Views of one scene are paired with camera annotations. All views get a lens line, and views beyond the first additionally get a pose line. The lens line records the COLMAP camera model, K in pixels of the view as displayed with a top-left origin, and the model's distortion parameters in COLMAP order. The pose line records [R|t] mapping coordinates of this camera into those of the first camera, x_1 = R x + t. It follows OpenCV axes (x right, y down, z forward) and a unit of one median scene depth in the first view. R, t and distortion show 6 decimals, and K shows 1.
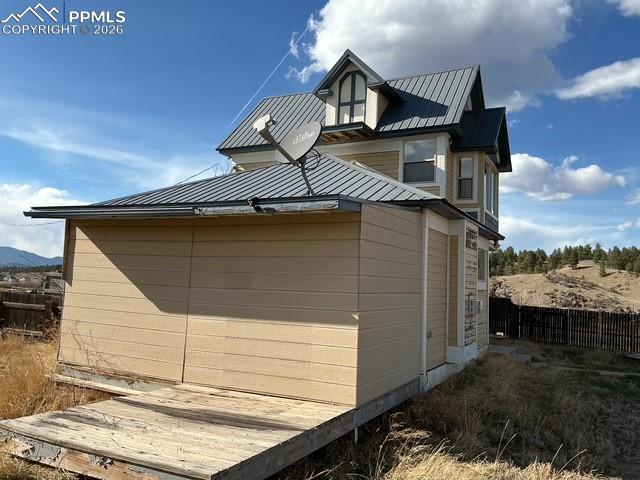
lens RADIAL K [[520.6, 0, 292.6], [0, 520.6, 238.7], [0, 0, 1]] dist [-0.001004, -0.062813]
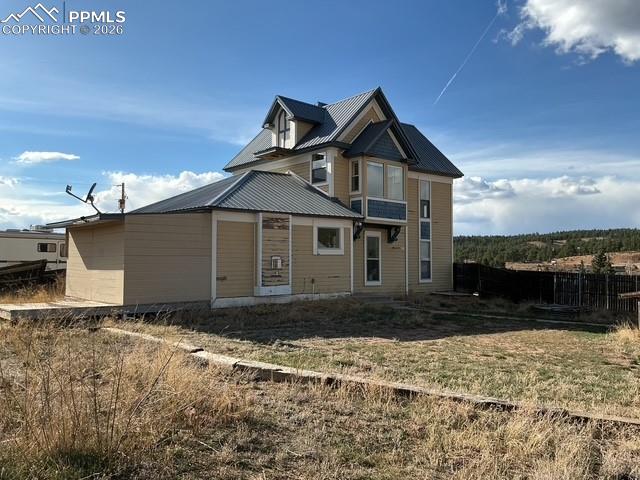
lens RADIAL K [[526.6, 0, 316.9], [0, 526.6, 239.0], [0, 0, 1]] dist [0.118895, -0.257096]
pose [[0.932063, -0.056939, -0.357793, 0.697280], [0.067406, 0.997584, 0.016840, 0.019928], [0.355970, -0.039813, 0.933649, -0.345918]]
